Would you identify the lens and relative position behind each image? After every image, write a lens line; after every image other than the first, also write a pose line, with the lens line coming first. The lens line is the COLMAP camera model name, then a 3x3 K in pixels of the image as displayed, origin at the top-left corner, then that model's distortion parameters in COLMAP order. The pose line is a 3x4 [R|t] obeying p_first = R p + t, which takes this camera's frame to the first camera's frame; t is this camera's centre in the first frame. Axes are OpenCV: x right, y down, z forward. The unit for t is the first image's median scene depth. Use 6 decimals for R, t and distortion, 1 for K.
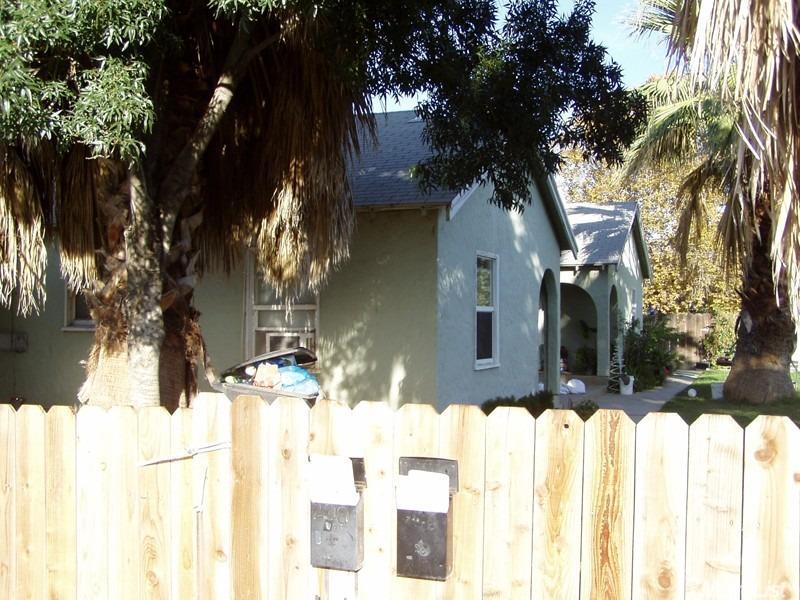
lens RADIAL K [[896.2, 0, 409.1], [0, 896.2, 299.1], [0, 0, 1]] dist [-0.227959, 0.387146]
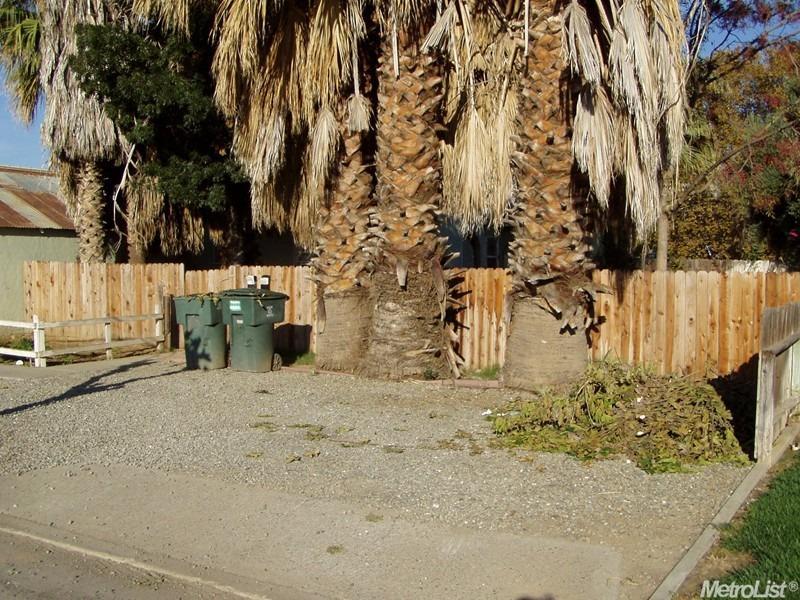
lens RADIAL K [[888.3, 0, 403.0], [0, 888.3, 284.6], [0, 0, 1]] dist [-0.230403, 0.410085]
pose [[0.983106, 0.001699, -0.183031, 0.480864], [0.005355, 0.999262, 0.038040, 0.008529], [0.182960, -0.038377, 0.982371, -1.091685]]
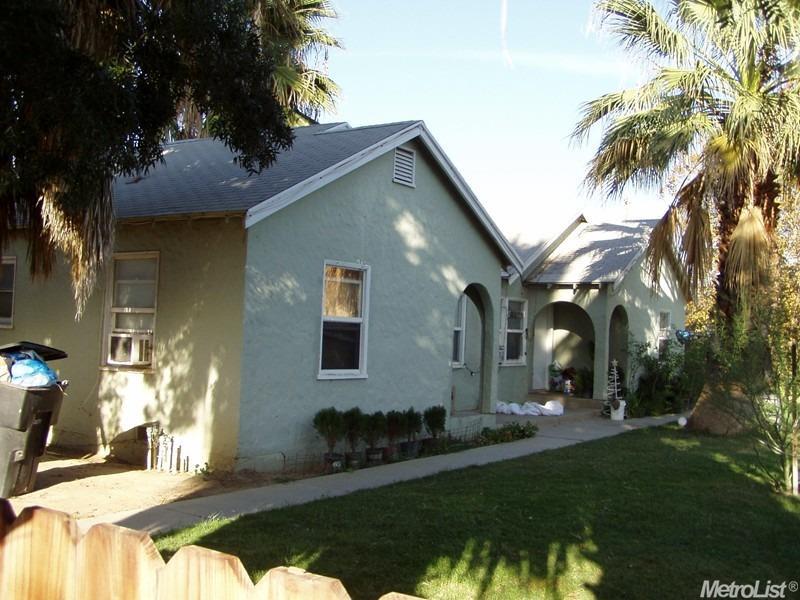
lens RADIAL K [[896.2, 0, 409.1], [0, 896.2, 299.1], [0, 0, 1]] dist [-0.227959, 0.387146]
pose [[0.978487, 0.025662, -0.204705, 0.390958], [-0.030328, 0.999346, -0.019686, 0.006708], [0.204066, 0.025471, 0.978626, 0.039059]]
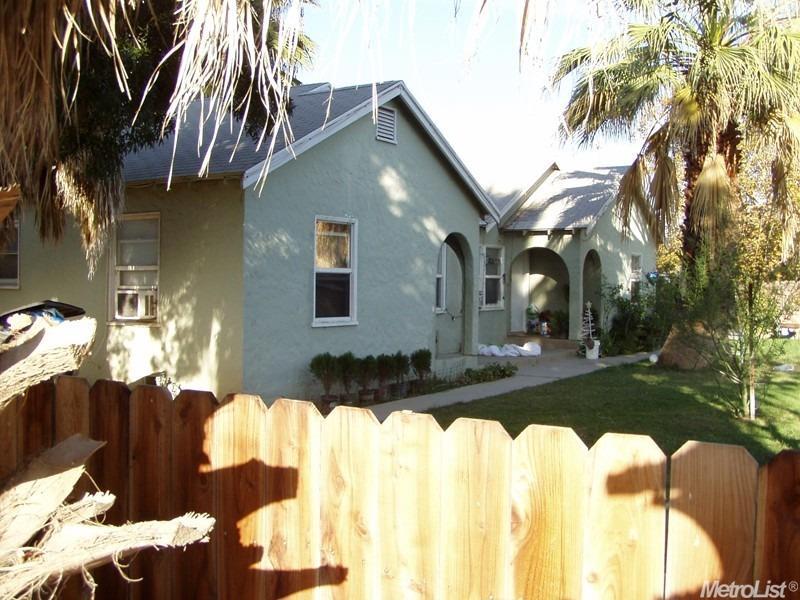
lens RADIAL K [[896.2, 0, 409.1], [0, 896.2, 299.1], [0, 0, 1]] dist [-0.227959, 0.387146]
pose [[0.984237, 0.009609, -0.176595, 0.392367], [-0.002912, 0.999268, 0.038146, 0.004996], [0.176833, -0.037031, 0.983544, -0.038433]]
